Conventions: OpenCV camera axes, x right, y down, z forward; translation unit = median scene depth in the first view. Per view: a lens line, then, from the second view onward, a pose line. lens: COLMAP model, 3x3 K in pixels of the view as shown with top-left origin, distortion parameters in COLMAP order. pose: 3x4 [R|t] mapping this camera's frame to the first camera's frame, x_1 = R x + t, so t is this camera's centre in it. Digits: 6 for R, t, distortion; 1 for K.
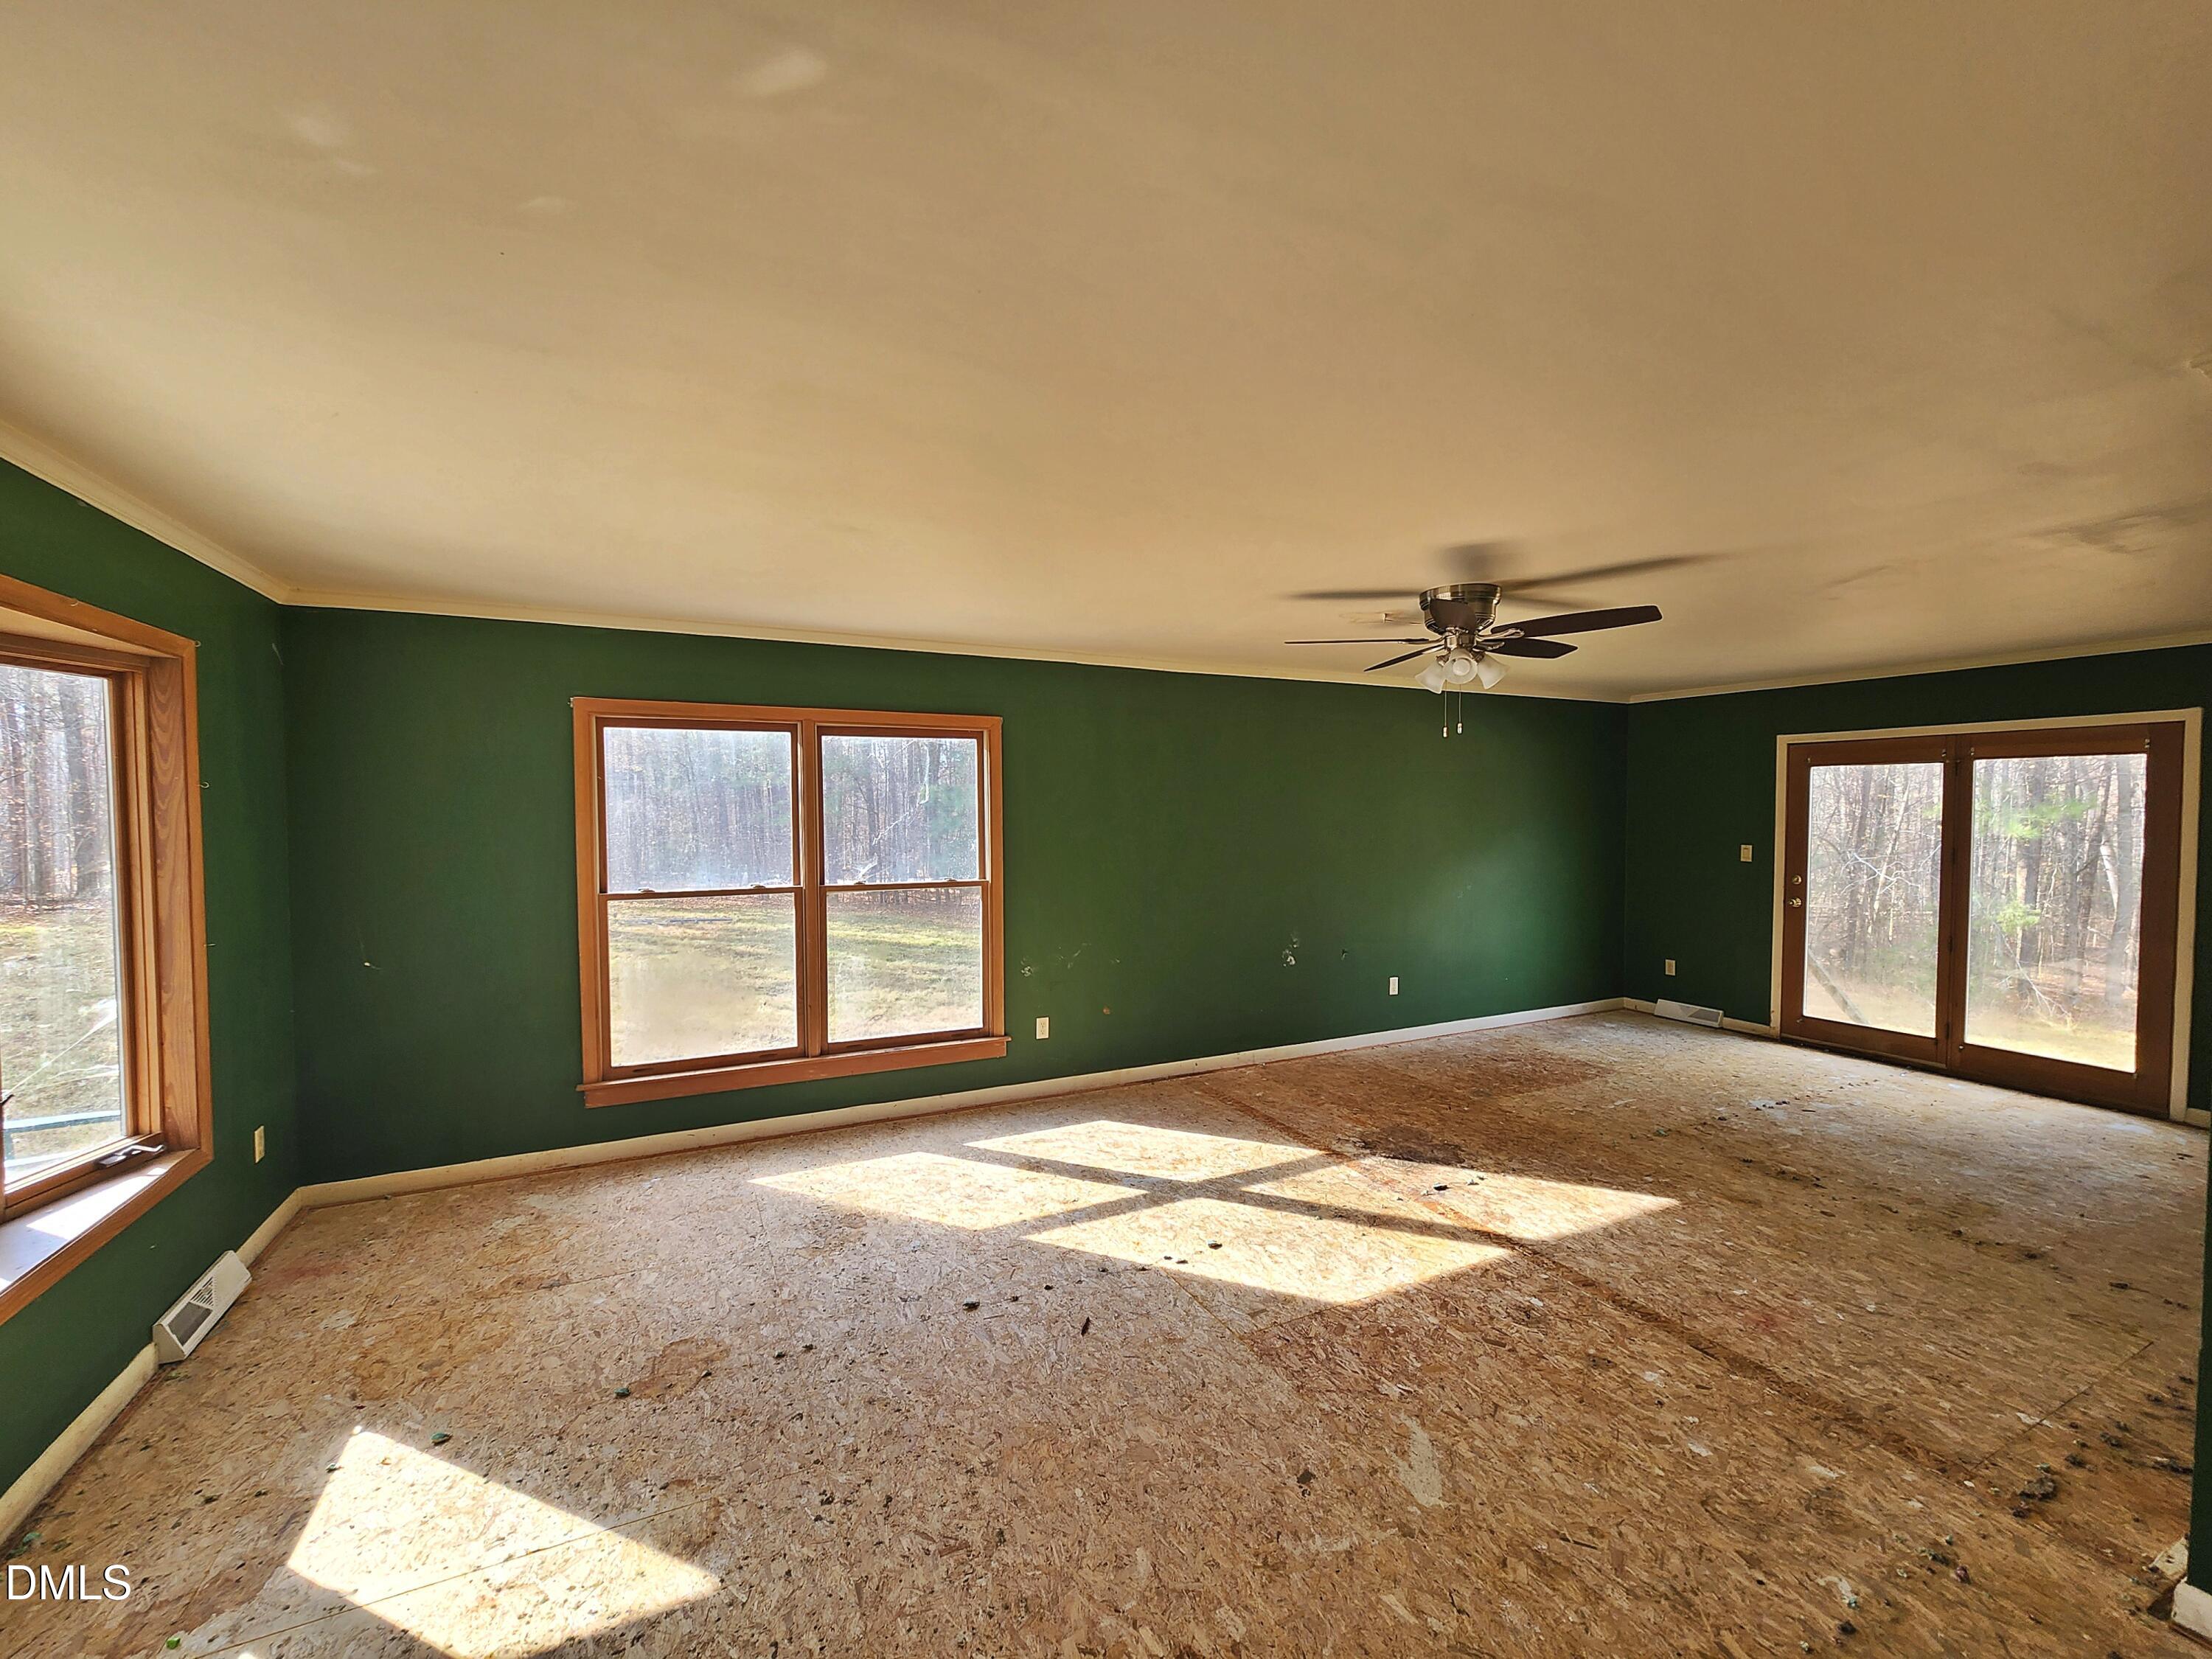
lens RADIAL K [[905.9, 0, 1094.5], [0, 905.9, 837.4], [0, 0, 1]] dist [0.001104, 0.000934]
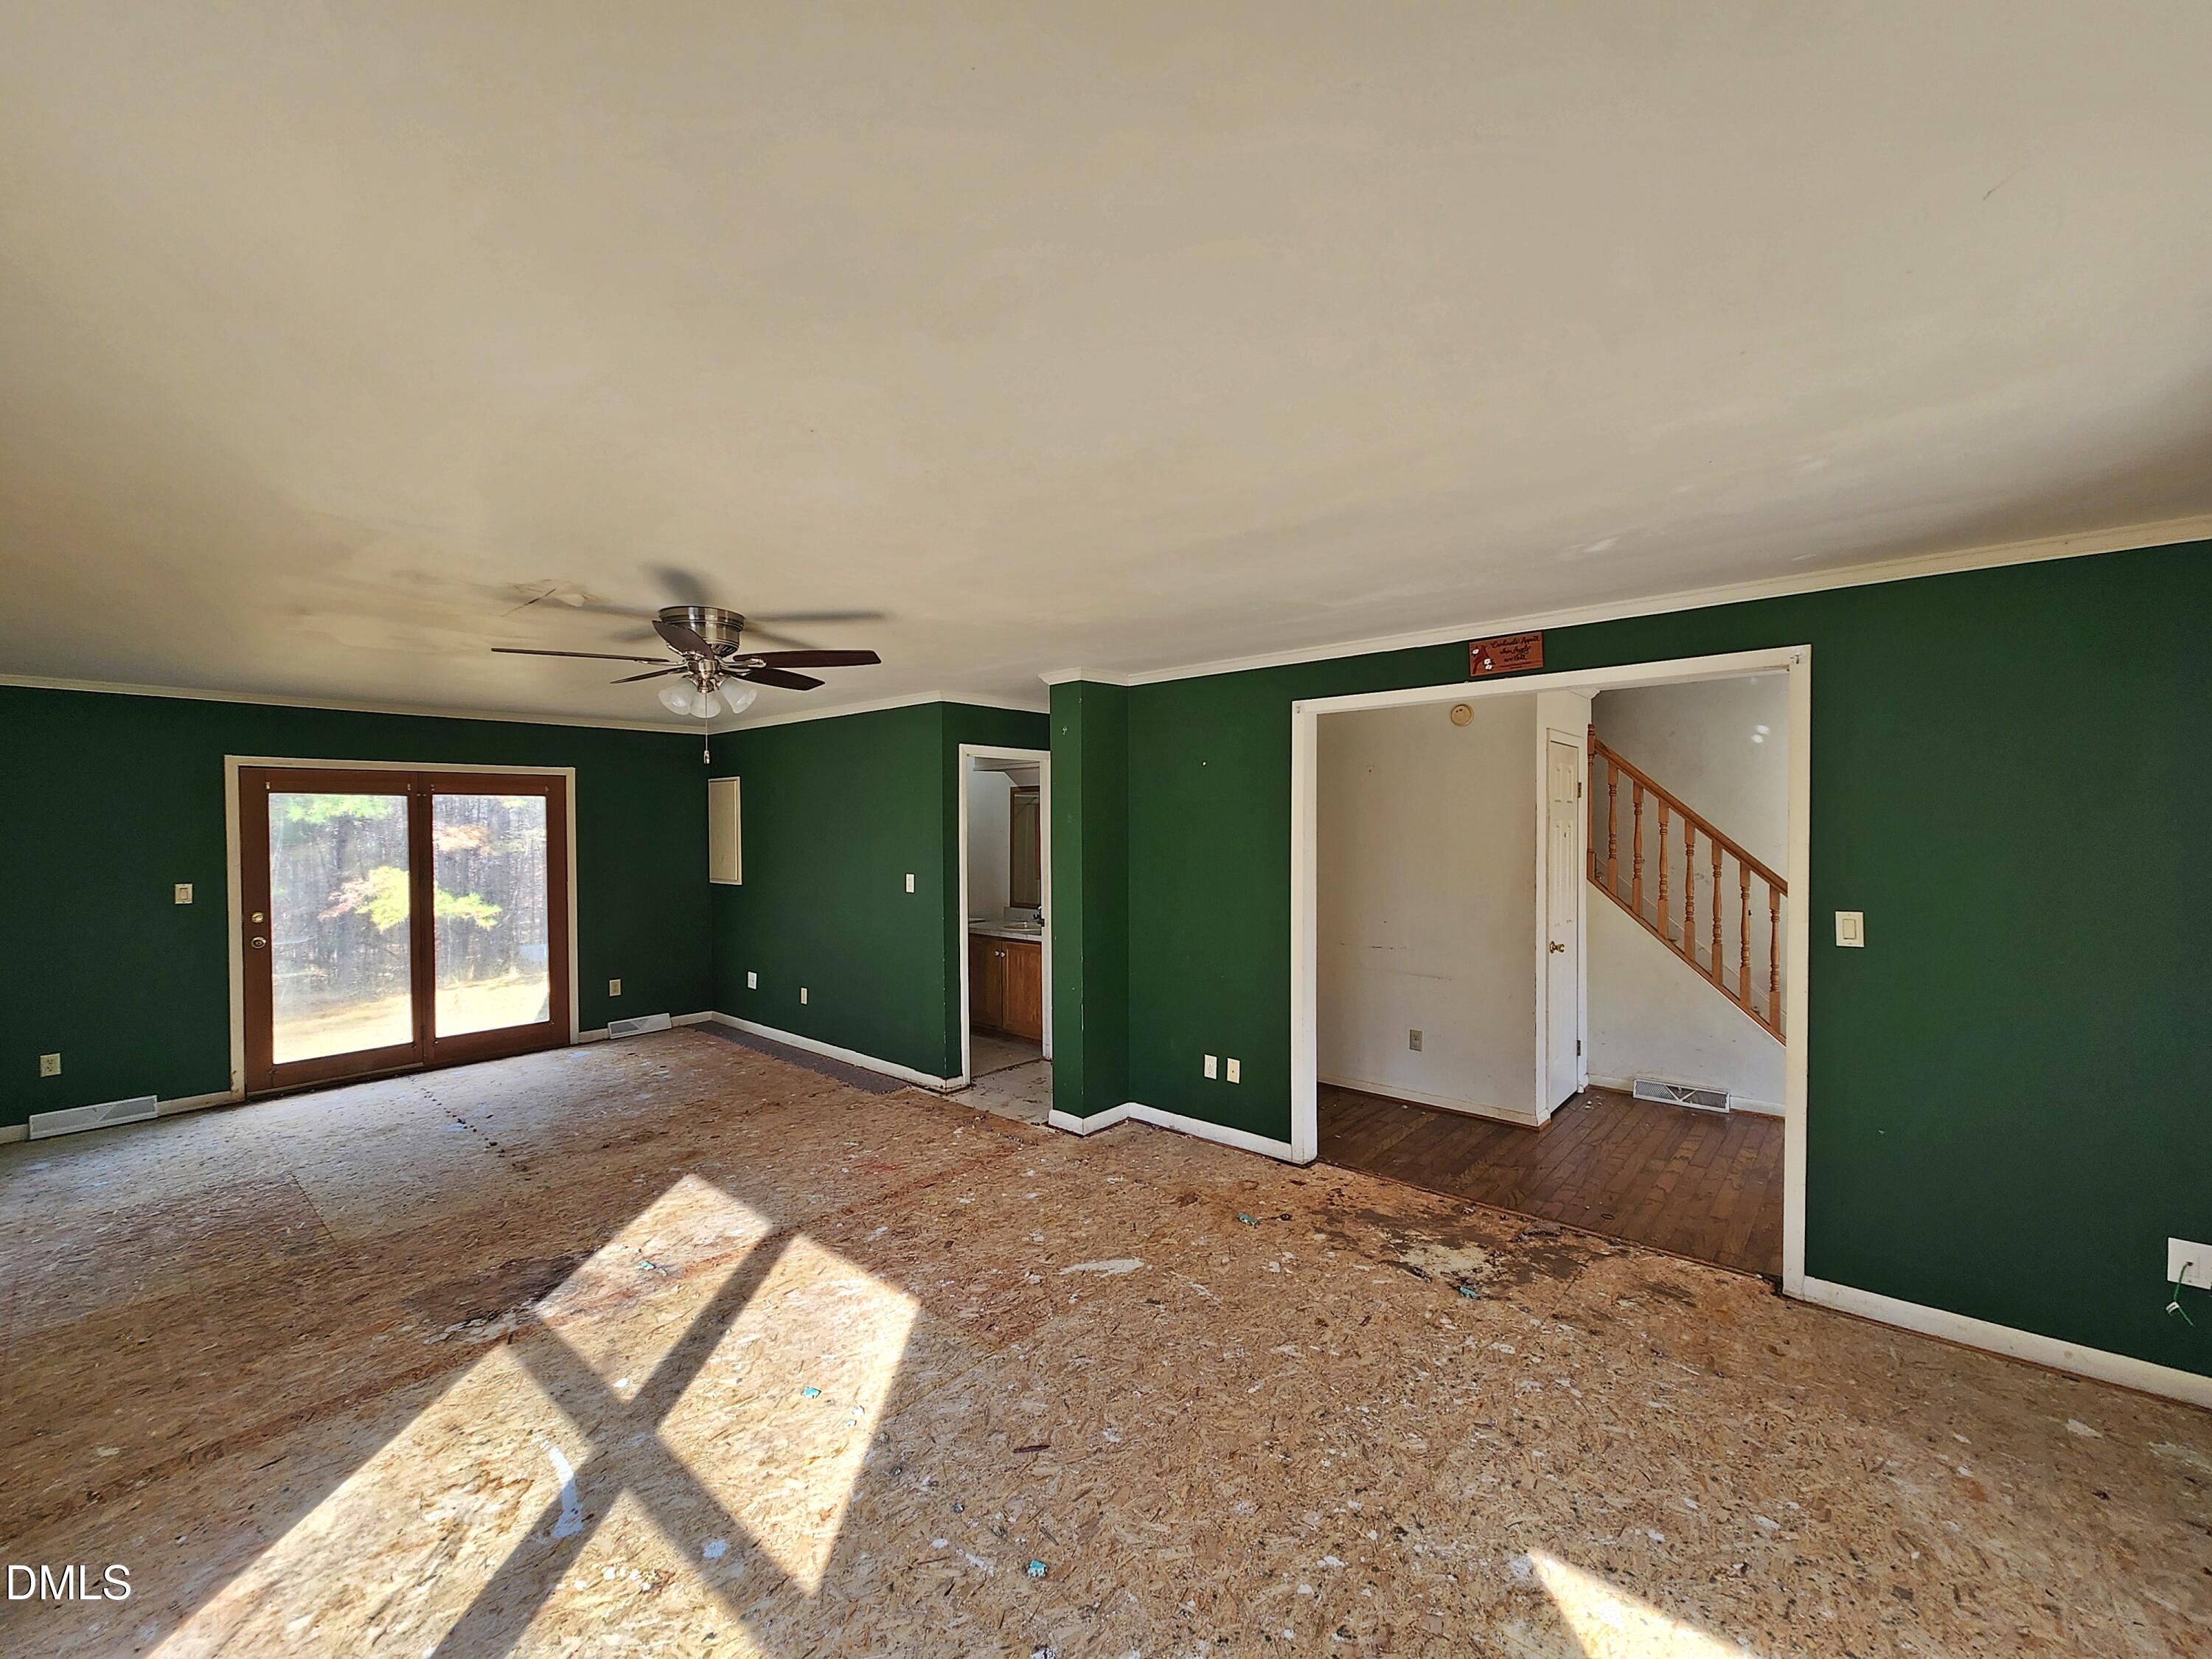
lens RADIAL K [[925.4, 0, 1074.9], [0, 925.4, 833.0], [0, 0, 1]] dist [-0.001409, 0.000377]
pose [[-0.383610, -0.005499, 0.923479, -0.565487], [0.040254, 0.998932, 0.022670, -0.036955], [-0.922617, 0.045871, -0.382980, 0.873162]]
